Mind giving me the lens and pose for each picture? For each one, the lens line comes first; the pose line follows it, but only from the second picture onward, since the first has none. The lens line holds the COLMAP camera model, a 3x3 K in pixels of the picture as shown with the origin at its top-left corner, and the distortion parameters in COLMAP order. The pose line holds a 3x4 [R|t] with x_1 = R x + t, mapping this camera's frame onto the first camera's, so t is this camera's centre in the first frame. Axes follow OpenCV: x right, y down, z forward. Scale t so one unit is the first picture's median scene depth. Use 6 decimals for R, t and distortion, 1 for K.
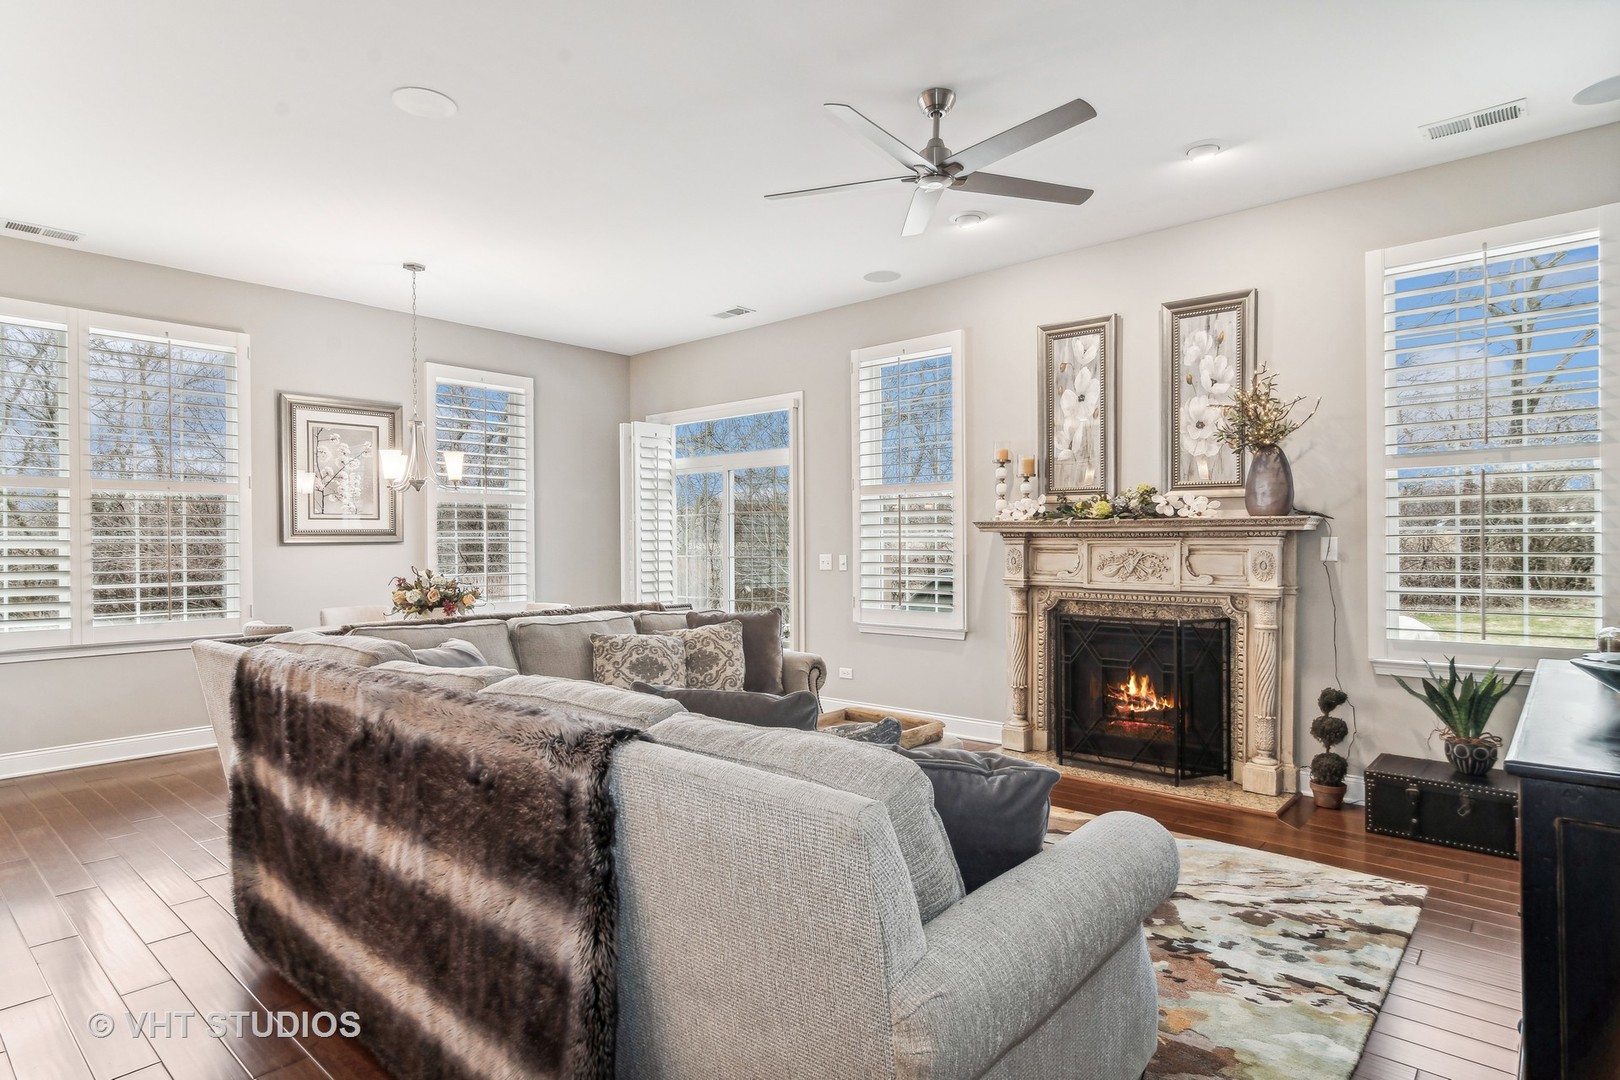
lens RADIAL K [[876.4, 0, 815.9], [0, 876.4, 545.5], [0, 0, 1]] dist [-0.000079, -0.001011]
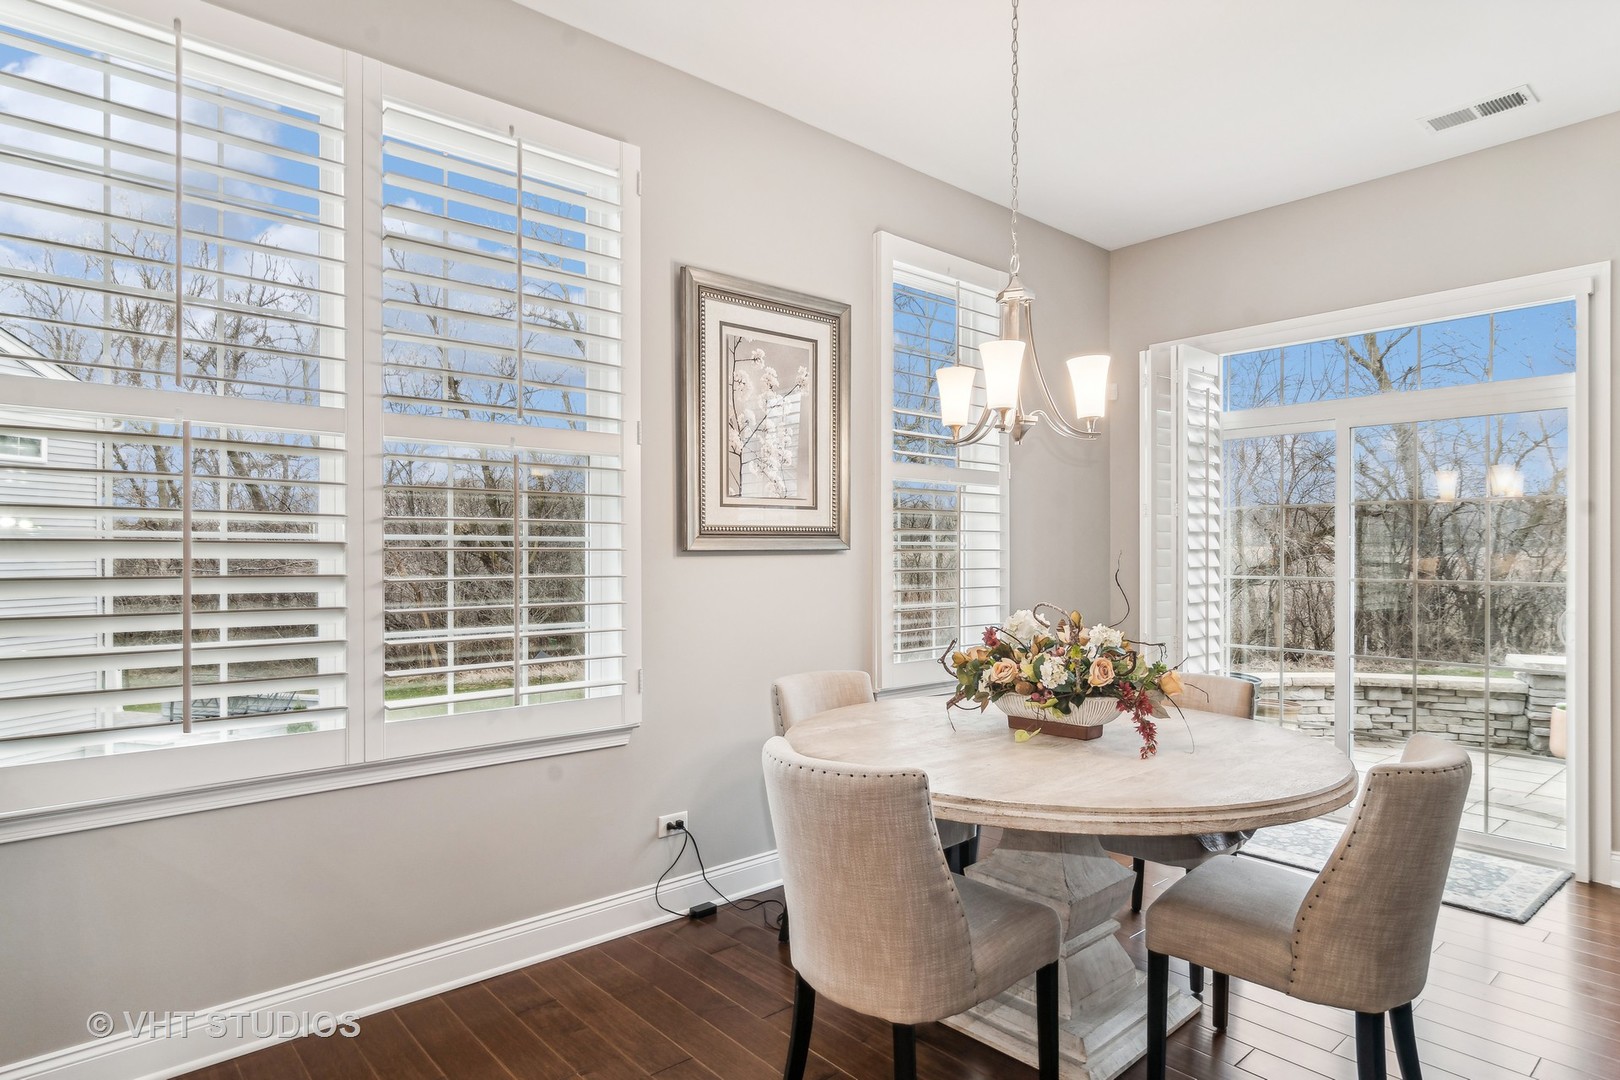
lens RADIAL K [[876.4, 0, 806.2], [0, 876.4, 550.7], [0, 0, 1]] dist [-0.000079, -0.001011]
pose [[0.992652, 0.005925, -0.120855, -0.455522], [-0.006428, 0.999972, -0.003779, -0.001250], [0.120829, 0.004528, 0.992663, 0.468493]]
